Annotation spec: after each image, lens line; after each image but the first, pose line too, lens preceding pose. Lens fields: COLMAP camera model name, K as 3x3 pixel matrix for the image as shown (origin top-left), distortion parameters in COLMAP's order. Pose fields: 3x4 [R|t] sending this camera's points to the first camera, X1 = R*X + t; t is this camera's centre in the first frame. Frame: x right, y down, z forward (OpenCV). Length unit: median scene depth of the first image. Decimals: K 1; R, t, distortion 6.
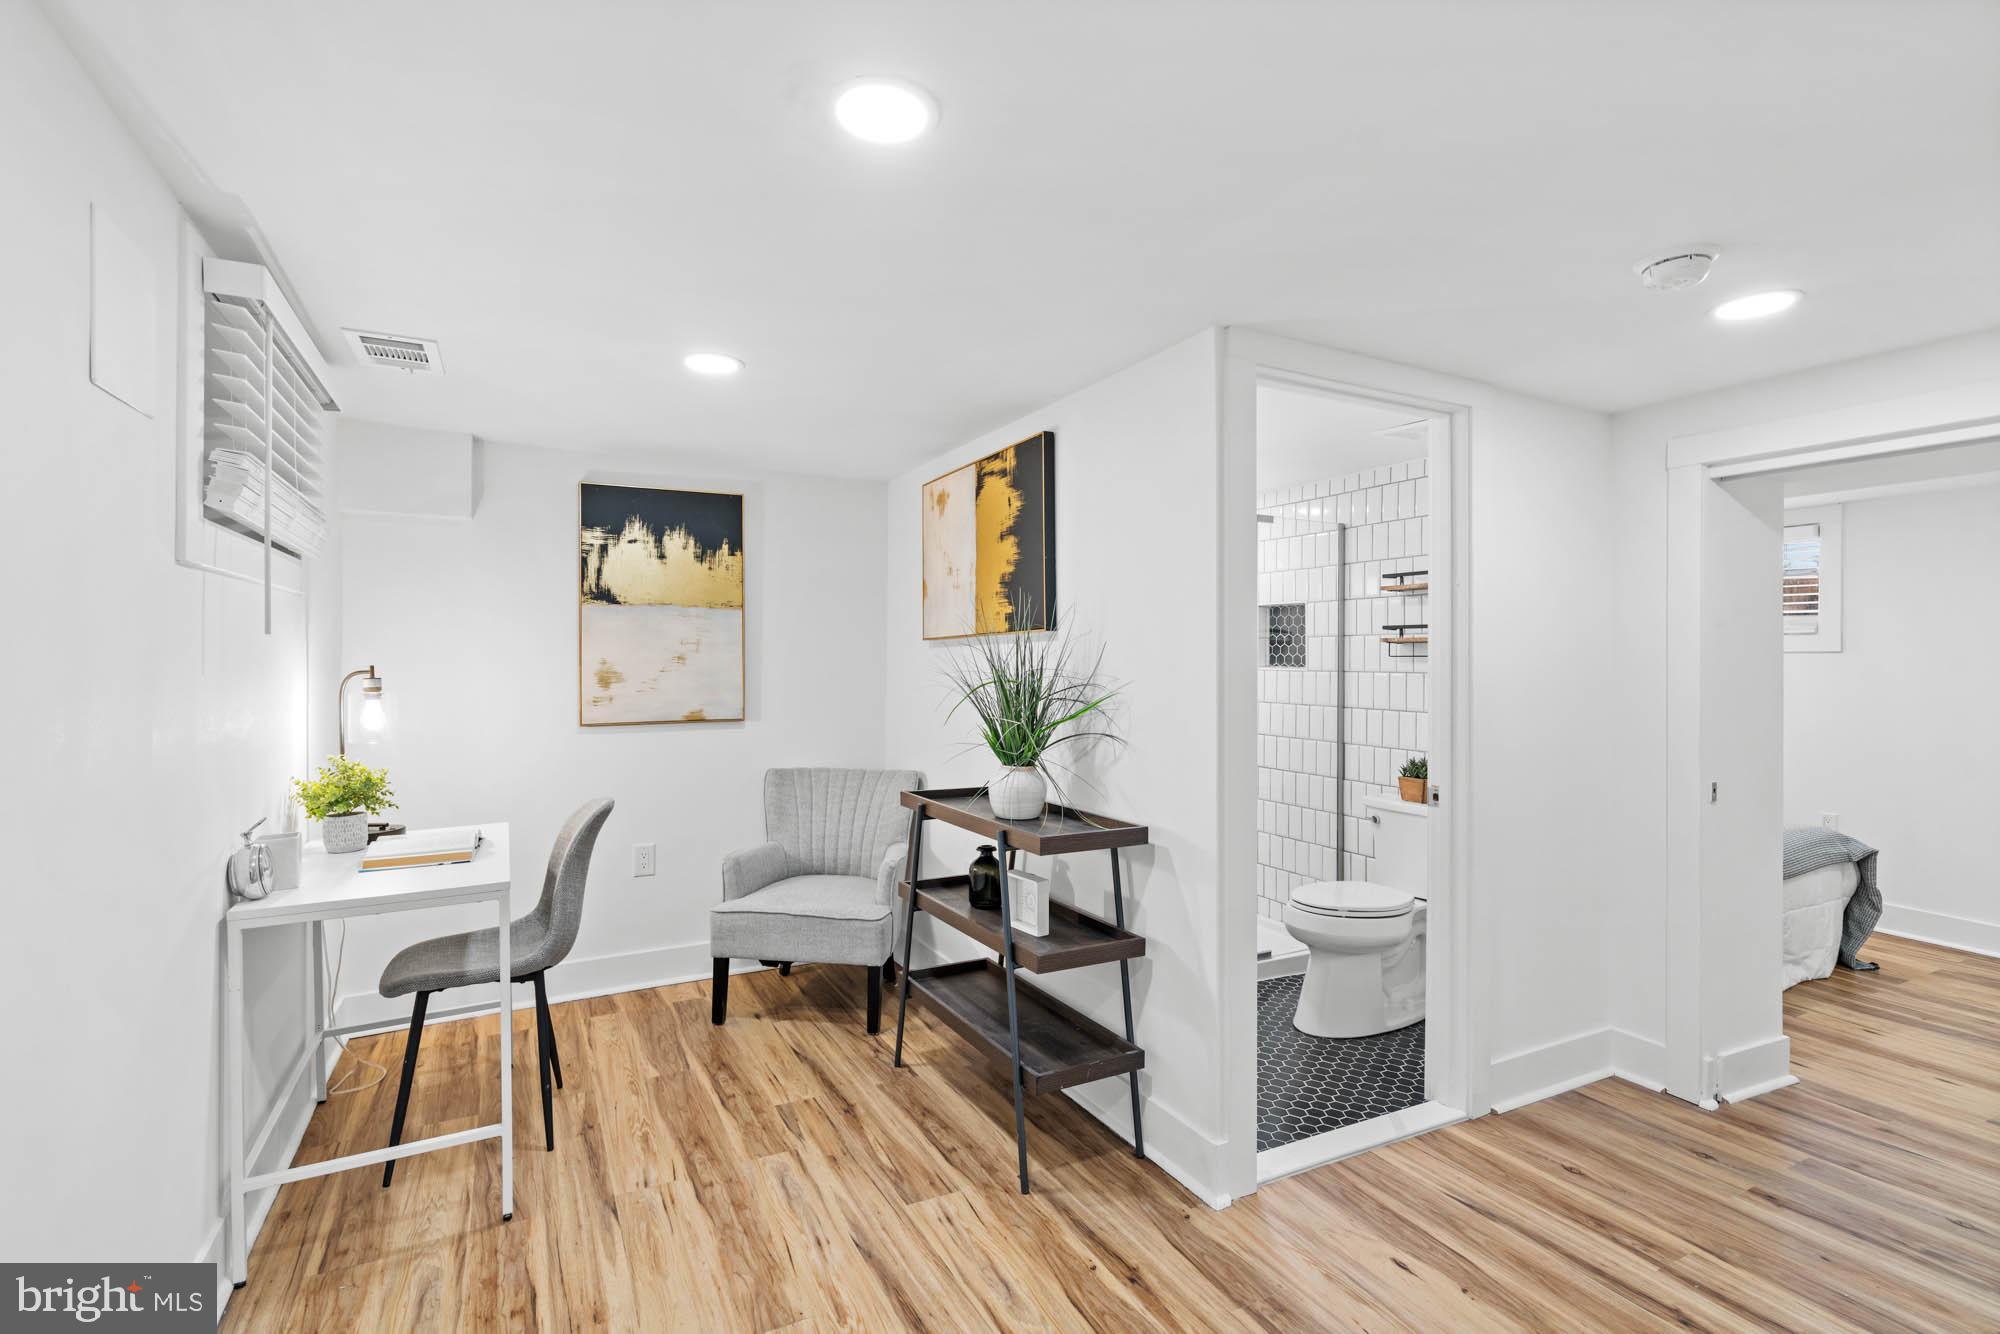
lens RADIAL K [[928.5, 0, 1004.6], [0, 928.5, 677.9], [0, 0, 1]] dist [-0.004933, 0.001760]
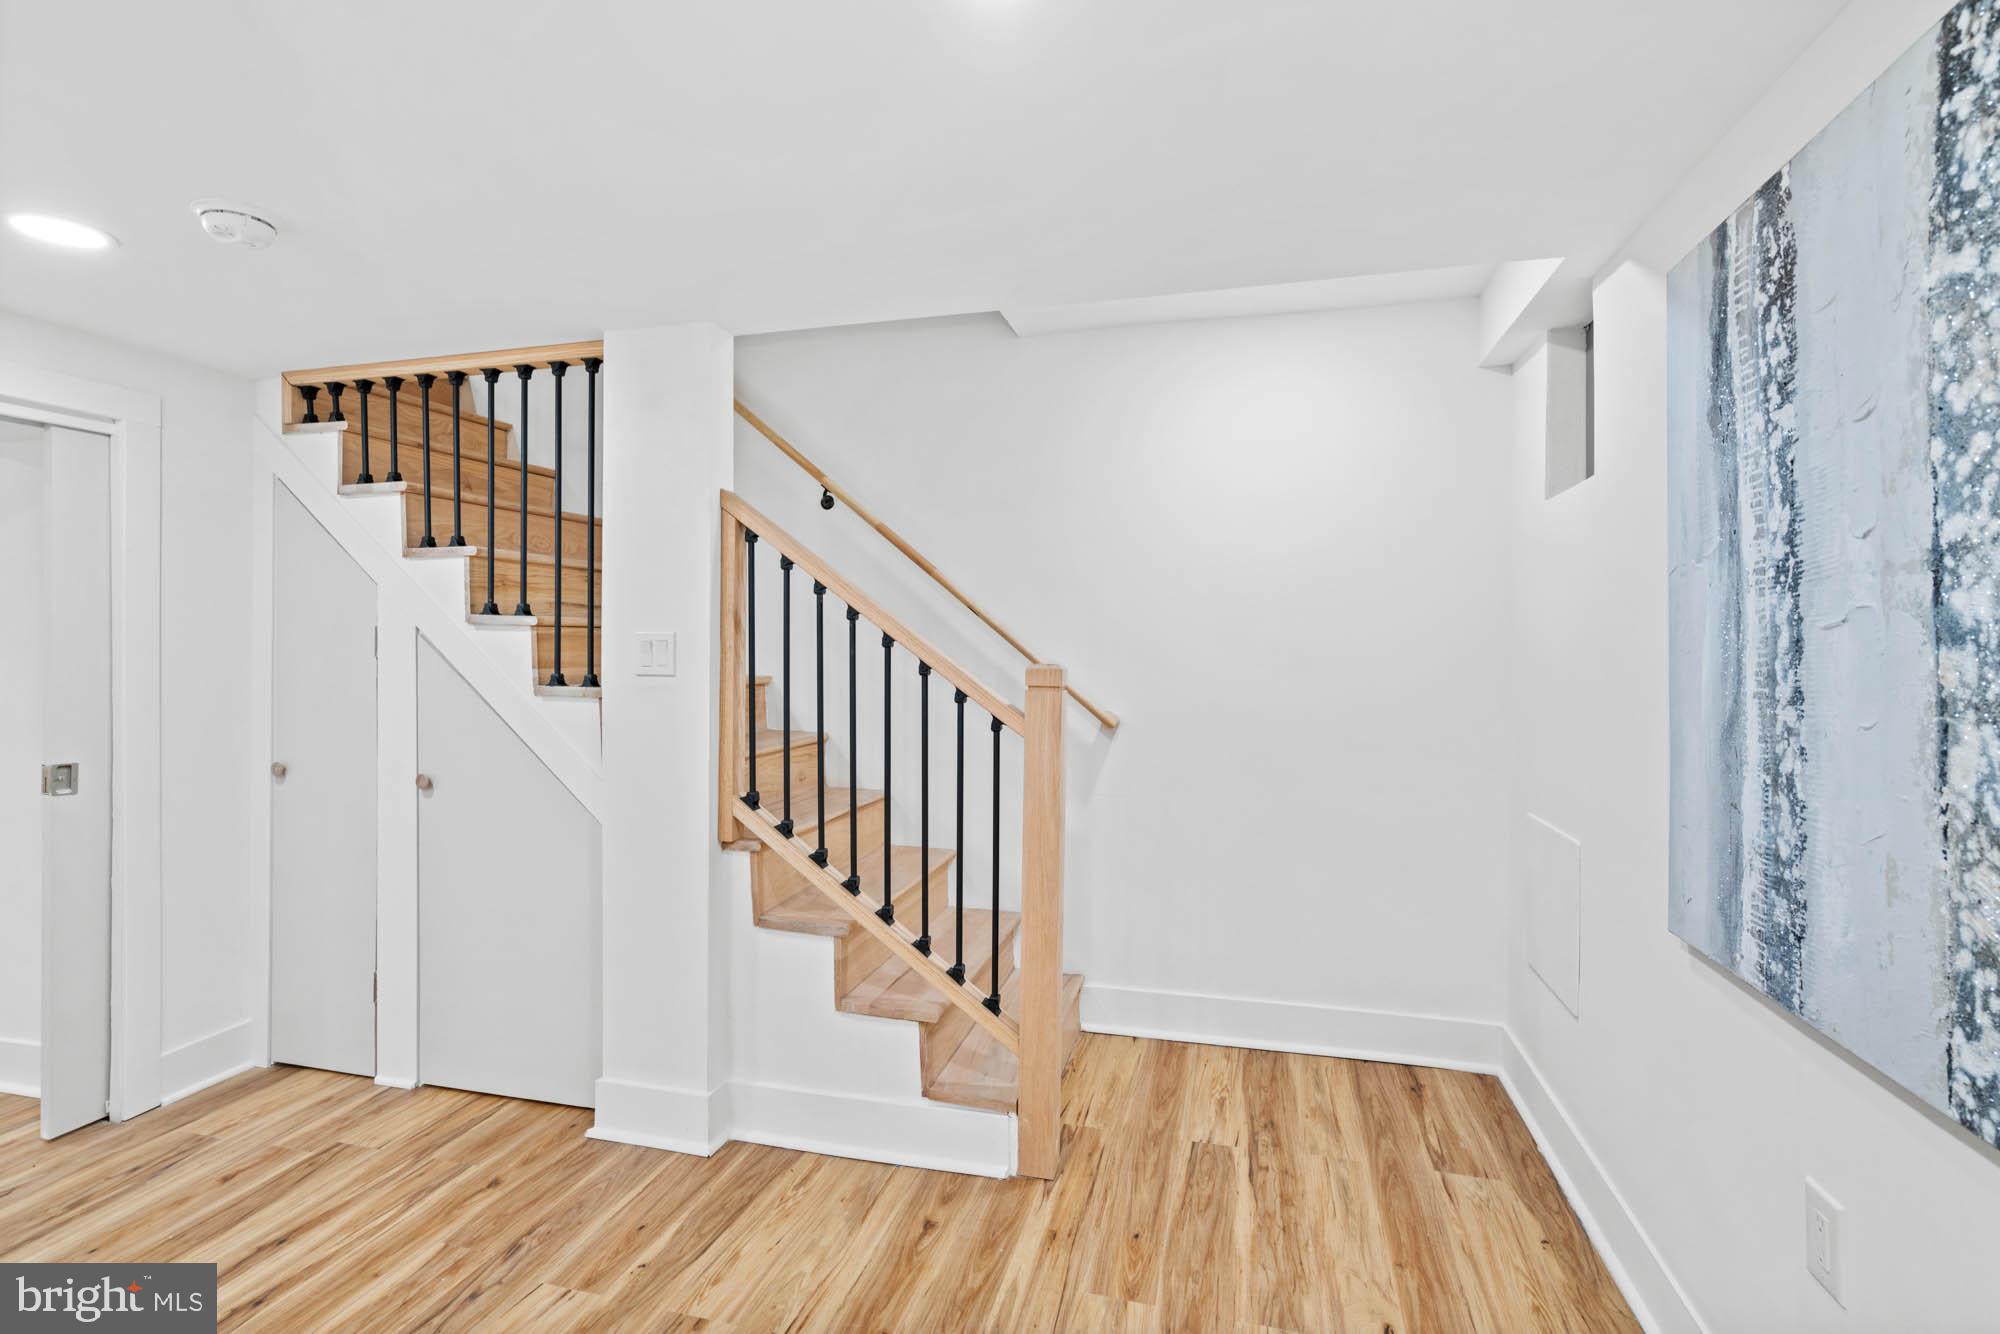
lens RADIAL K [[928.5, 0, 981.4], [0, 928.5, 645.9], [0, 0, 1]] dist [-0.004933, 0.001760]
pose [[-0.723446, -0.006880, 0.690347, -0.379695], [0.005391, 0.999864, 0.015614, -0.014394], [-0.690360, 0.015017, -0.723310, 0.879219]]
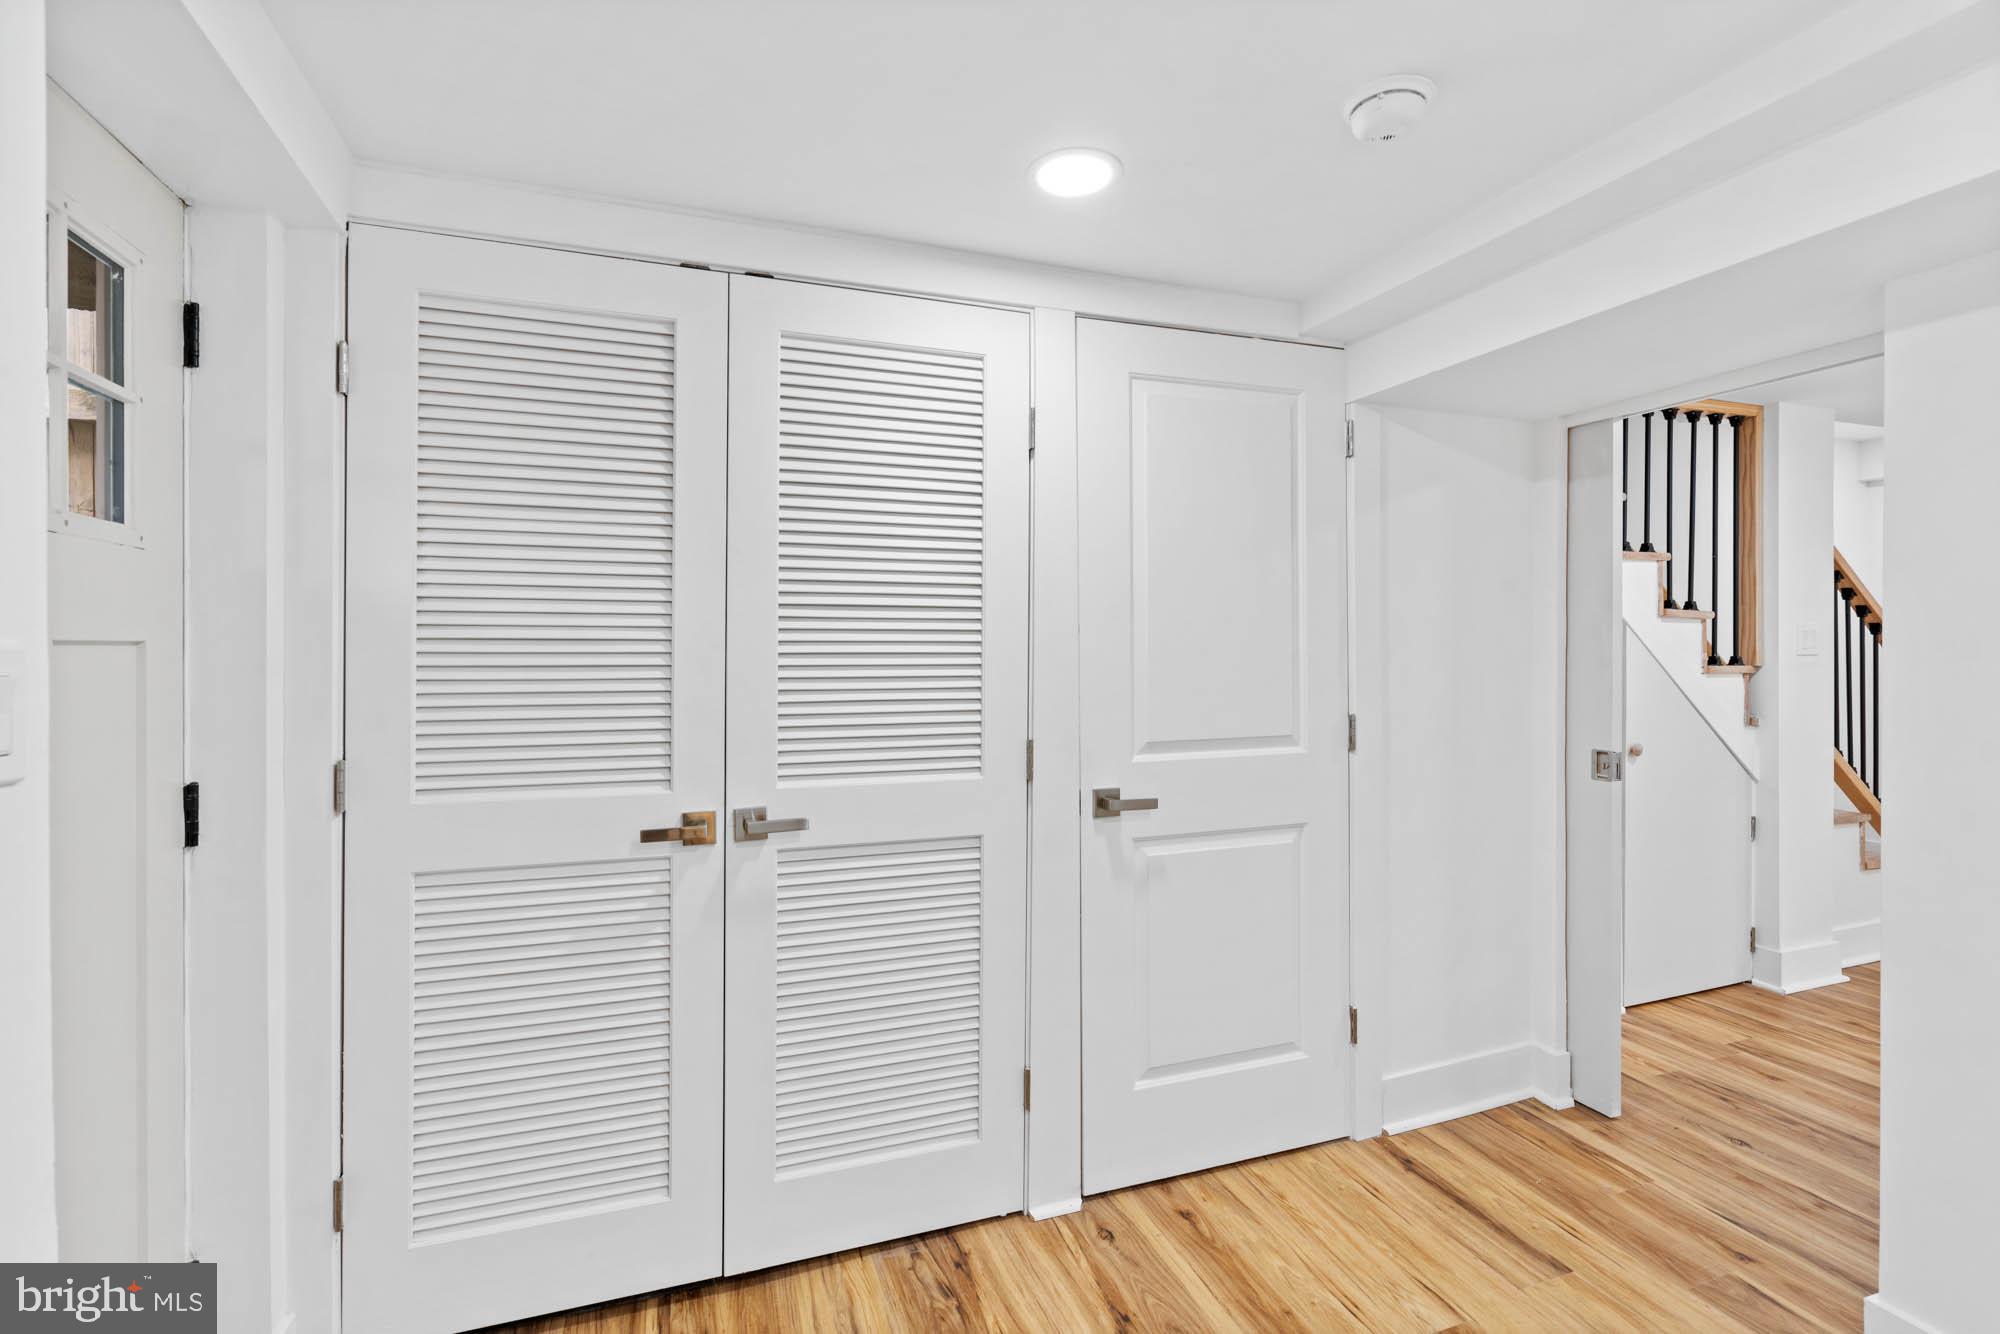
lens RADIAL K [[928.5, 0, 989.5], [0, 928.5, 649.3], [0, 0, 1]] dist [-0.004933, 0.001760]
pose [[-0.990834, -0.008459, 0.134817, 1.577780], [-0.006083, 0.999819, 0.018028, 0.002651], [-0.134945, 0.017042, -0.990707, 1.946409]]
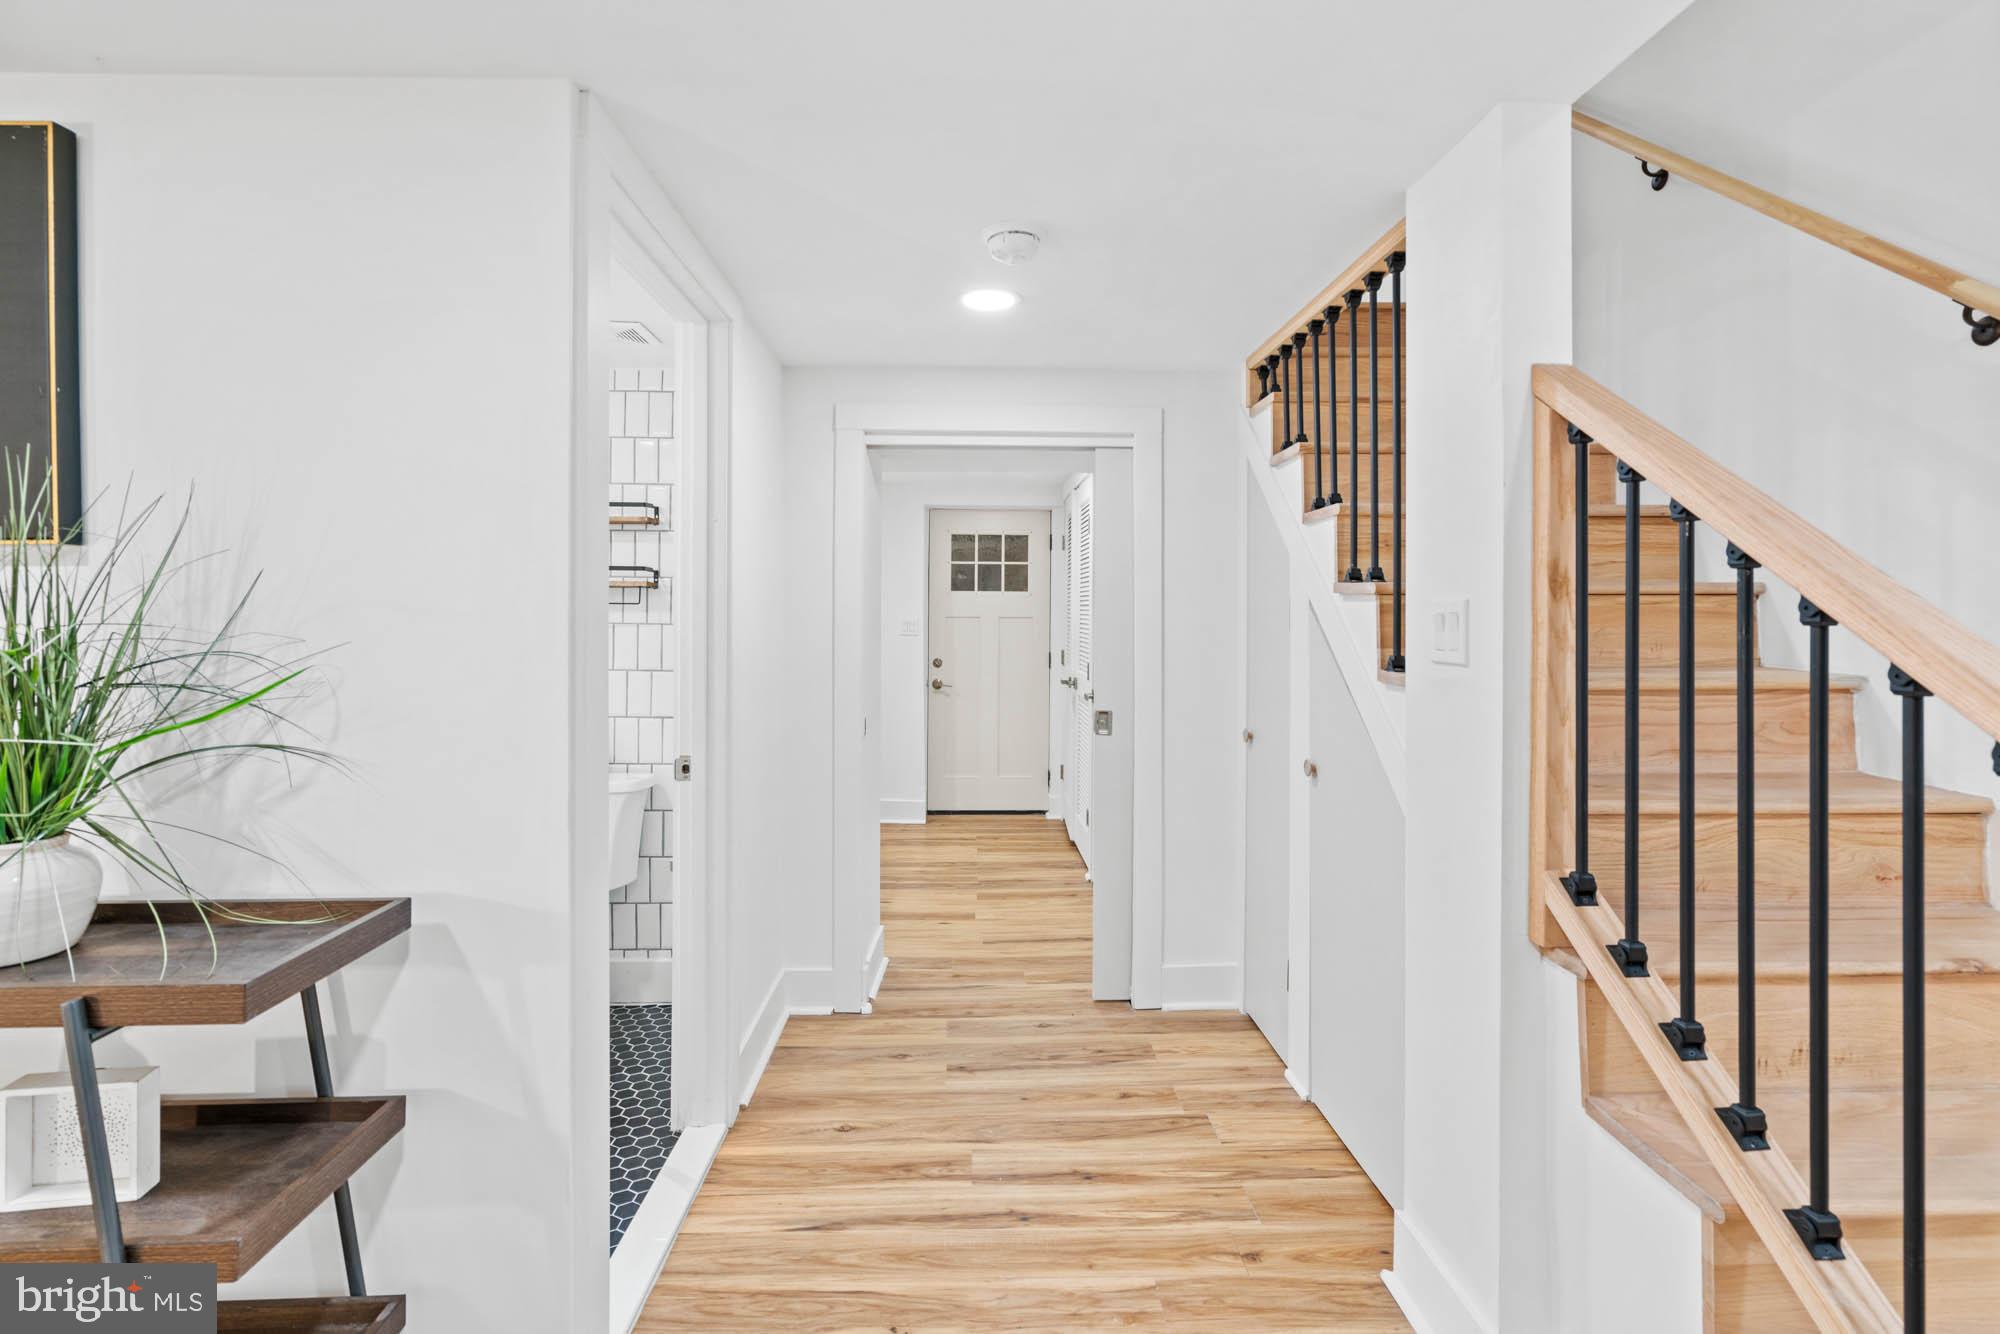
lens RADIAL K [[928.5, 0, 996.9], [0, 928.5, 616.0], [0, 0, 1]] dist [-0.004933, 0.001760]
pose [[0.440759, -0.003592, 0.897618, -0.189426], [0.013917, 0.999899, -0.002832, -0.006053], [-0.897518, 0.013740, 0.440765, 0.404653]]
